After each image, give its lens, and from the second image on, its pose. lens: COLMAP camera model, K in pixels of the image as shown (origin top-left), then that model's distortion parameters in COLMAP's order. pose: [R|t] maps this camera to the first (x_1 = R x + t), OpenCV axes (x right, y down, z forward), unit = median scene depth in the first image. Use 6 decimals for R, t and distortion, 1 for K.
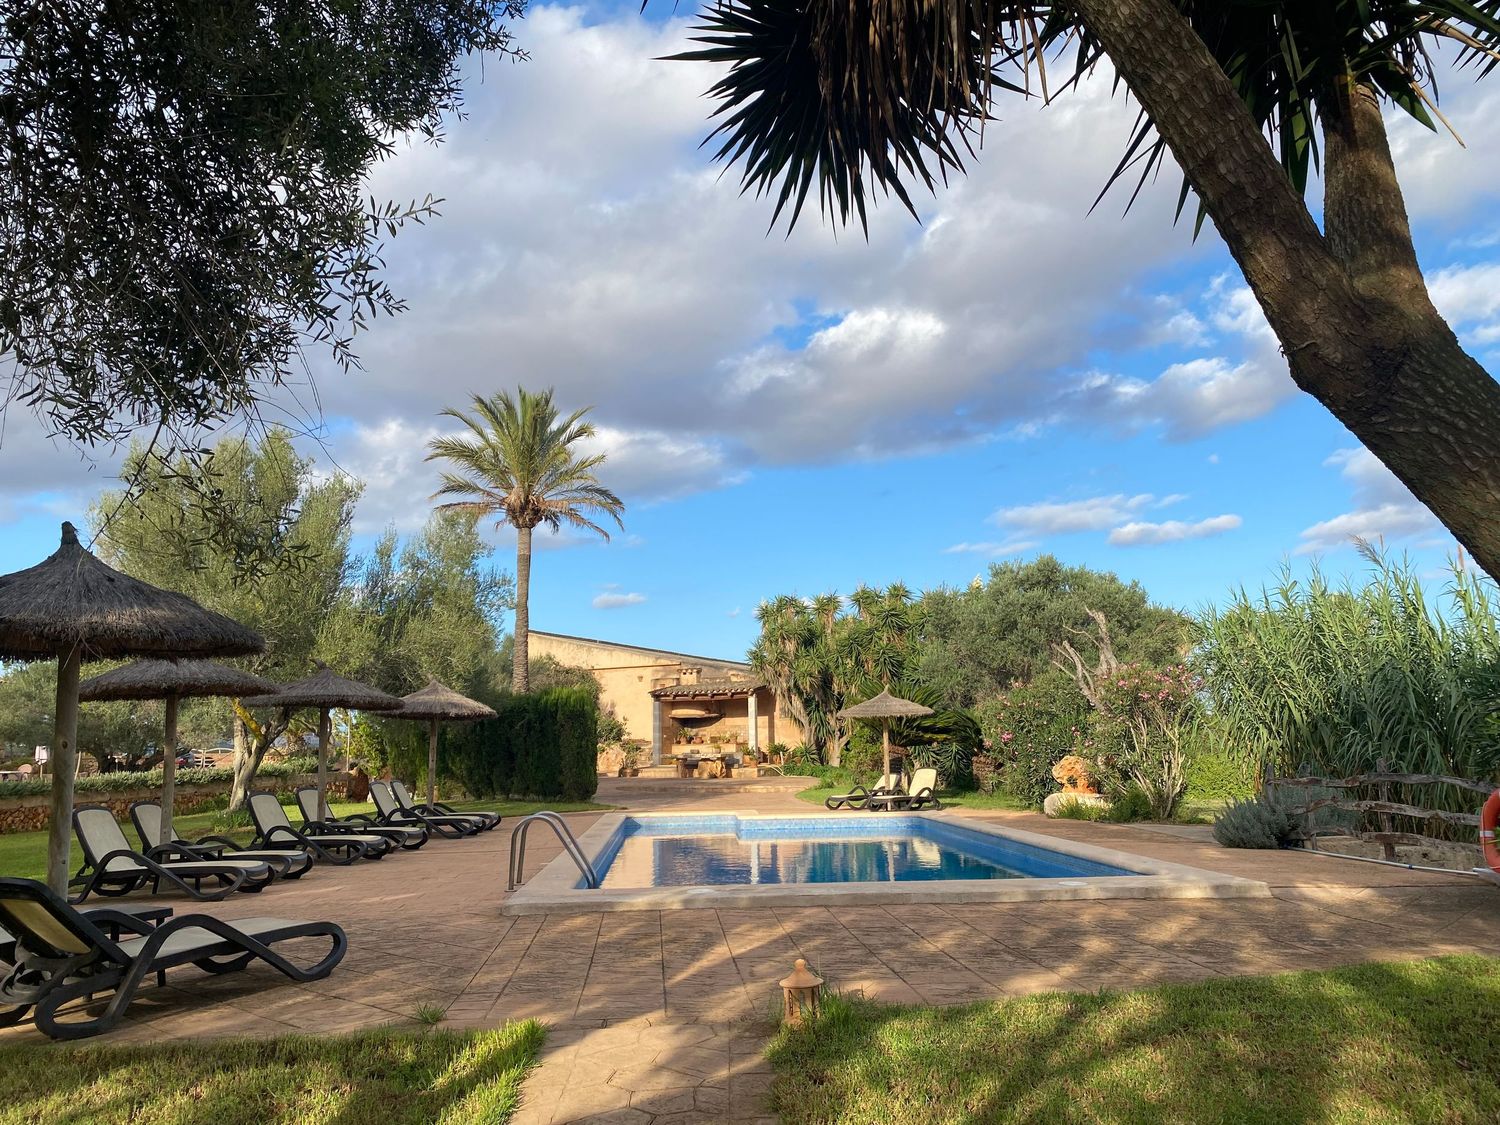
lens RADIAL K [[1117.3, 0, 750.0], [0, 1117.3, 562.5], [0, 0, 1]] dist [0.108250, -0.006847]
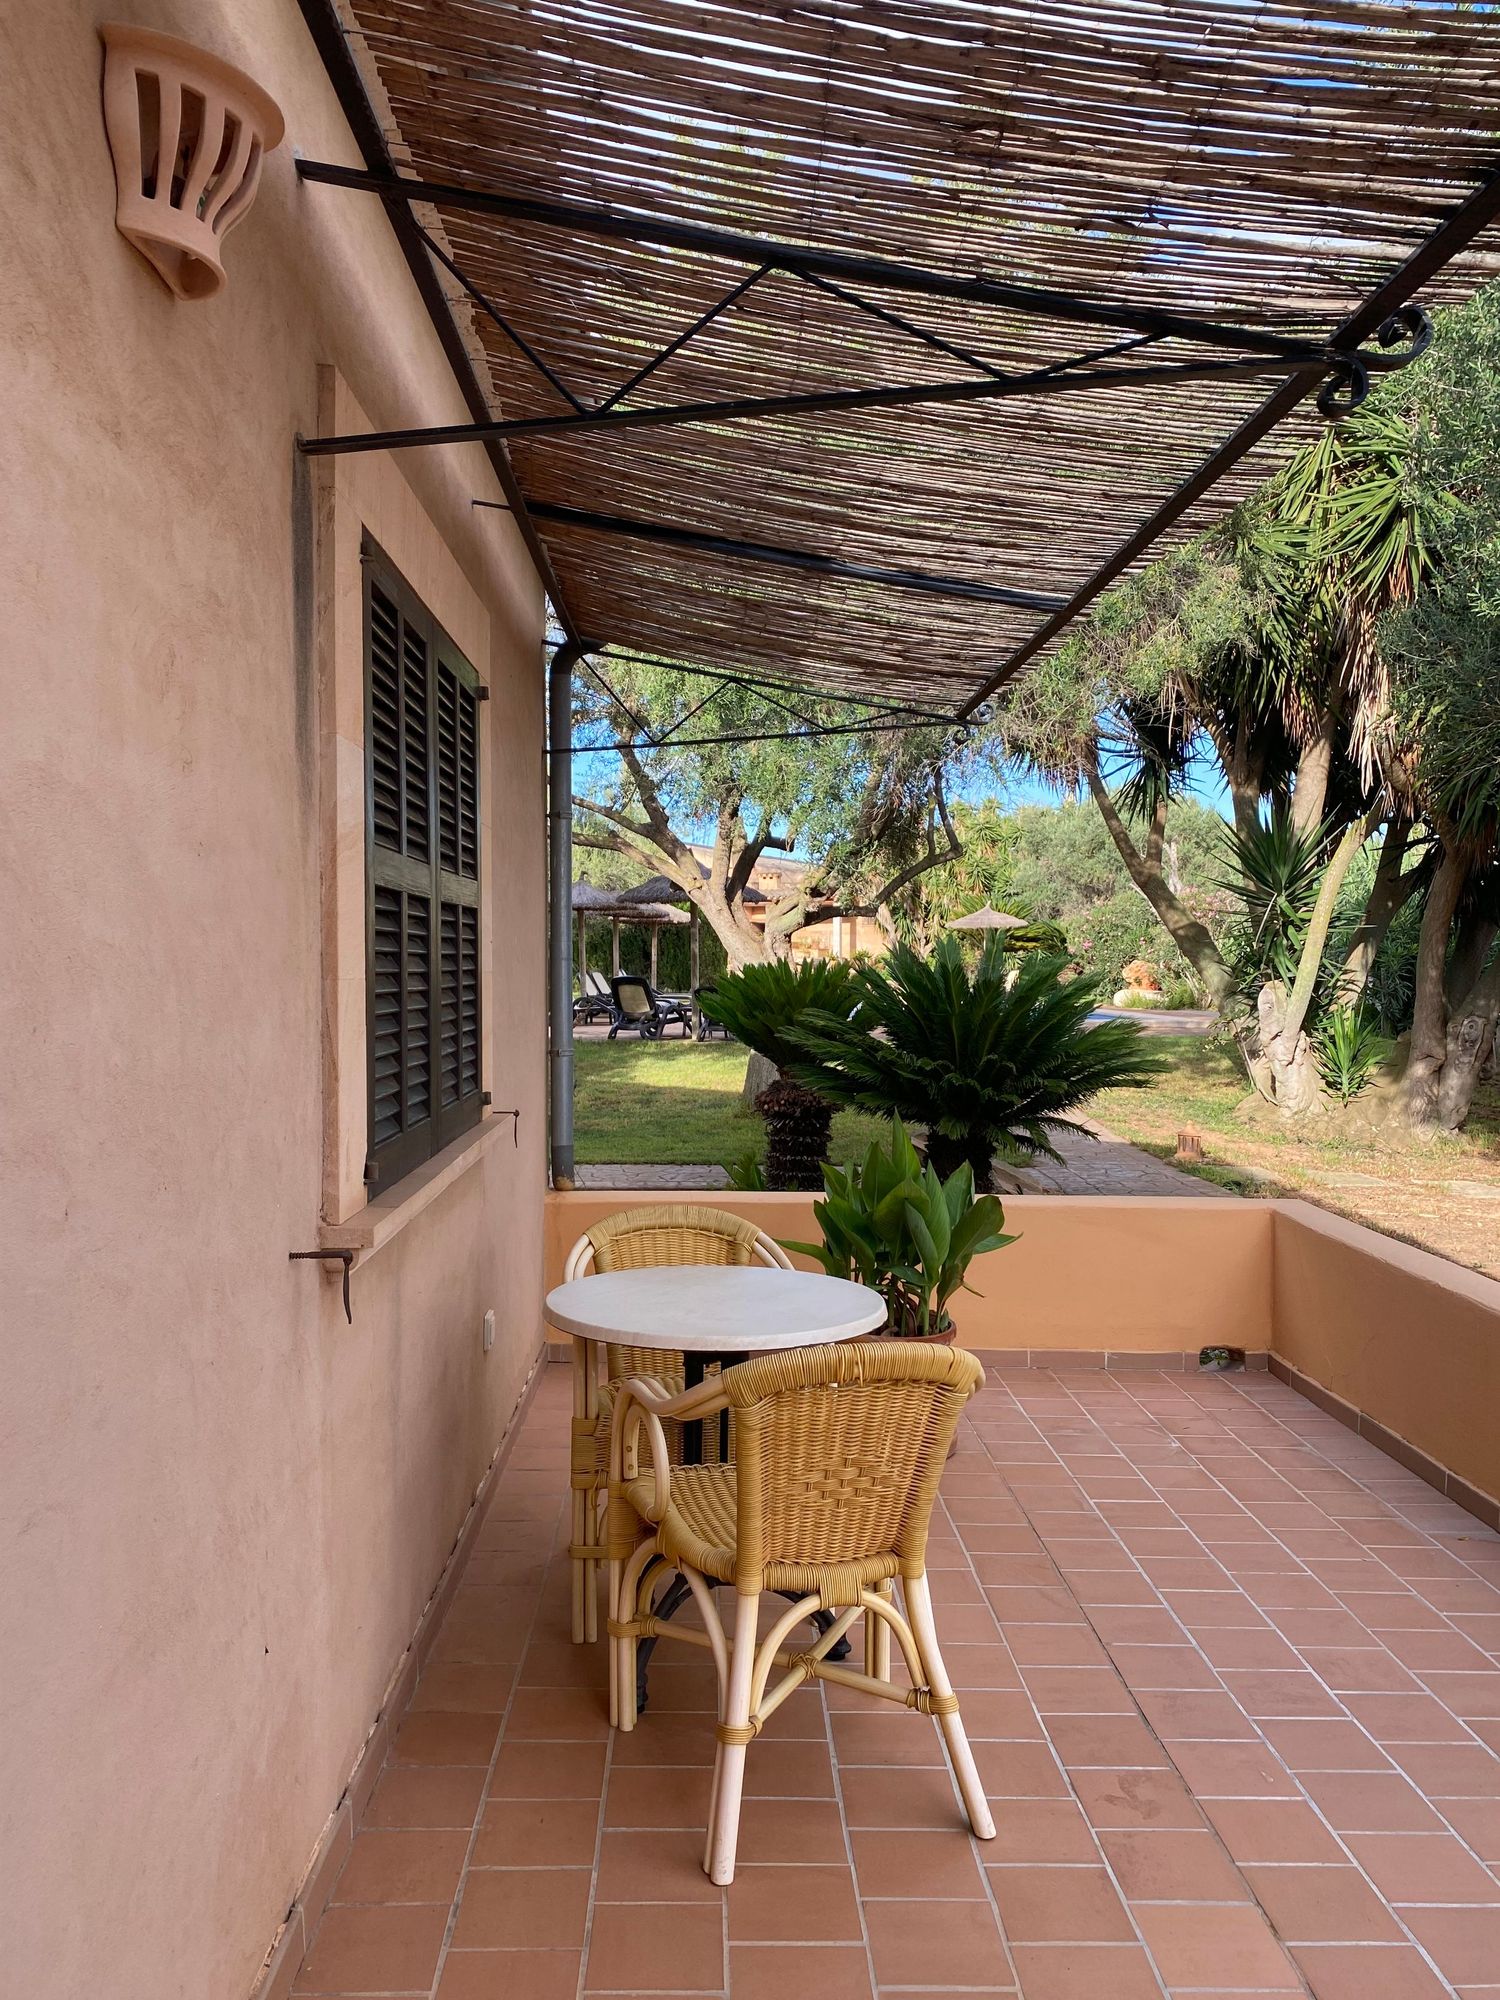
lens RADIAL K [[1489.8, 0, 750.0], [0, 1489.8, 1000.0], [0, 0, 1]] dist [0.108250, -0.006847]
pose [[0.999836, 0.017710, -0.003700, -0.080756], [-0.016679, 0.981493, 0.190769, -0.055882], [0.007010, -0.190676, 0.981628, -0.375338]]
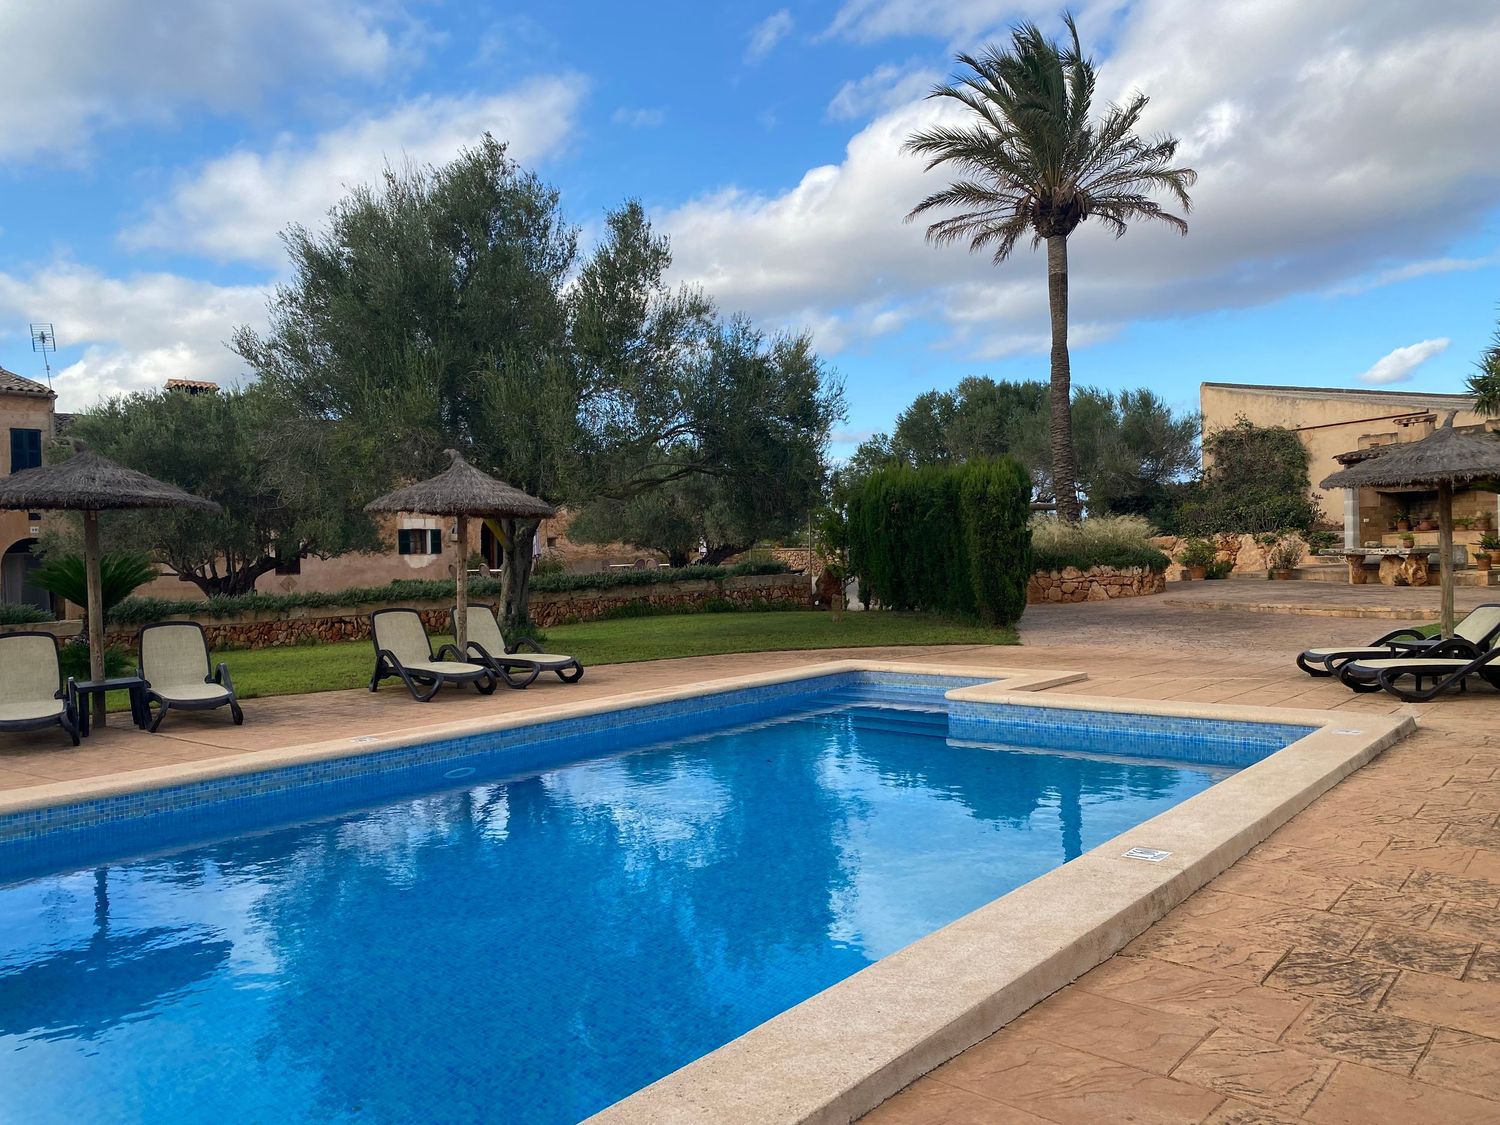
lens RADIAL K [[1122.4, 0, 750.0], [0, 1122.4, 562.5], [0, 0, 1]] dist [0.079467, -0.136694]
pose [[0.726997, 0.005100, -0.686622, 0.149500], [0.125356, 0.982181, 0.140022, 0.047451], [0.675101, -0.187868, 0.713403, 0.323582]]
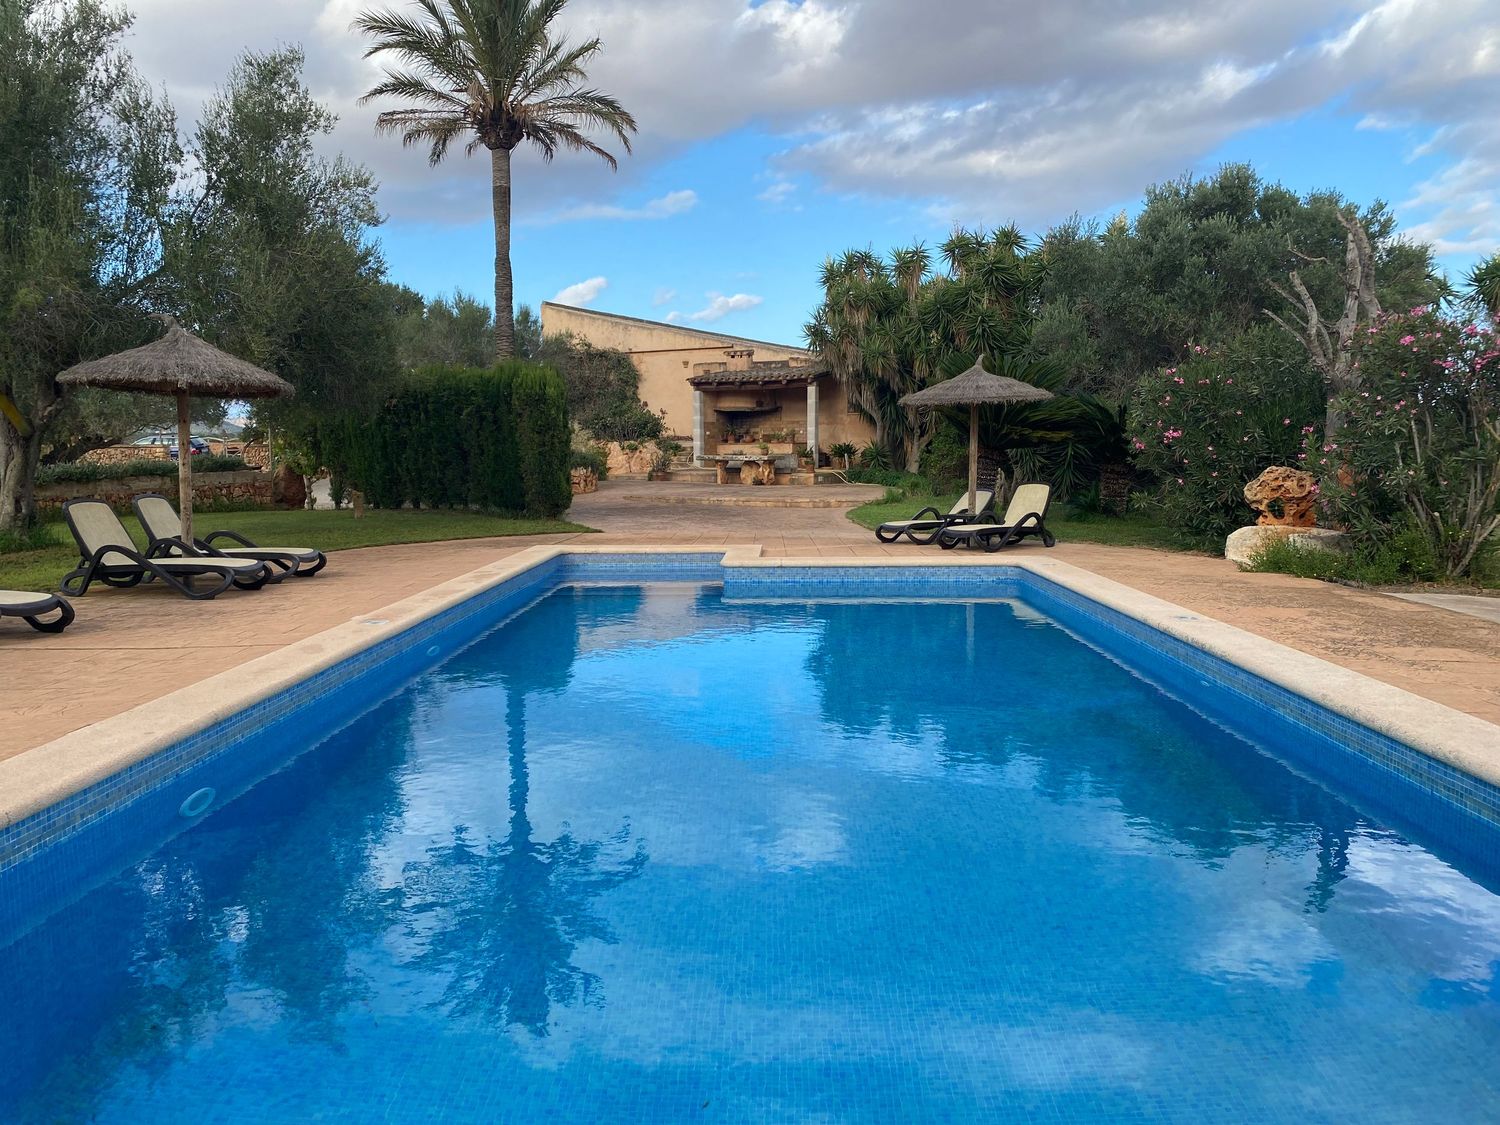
lens RADIAL K [[1122.4, 0, 750.0], [0, 1122.4, 562.5], [0, 0, 1]] dist [0.079467, -0.136694]
pose [[0.996246, 0.020554, -0.084091, 0.032120], [0.002357, 0.964602, 0.263699, 0.035975], [0.086534, -0.262908, 0.960933, 0.227900]]
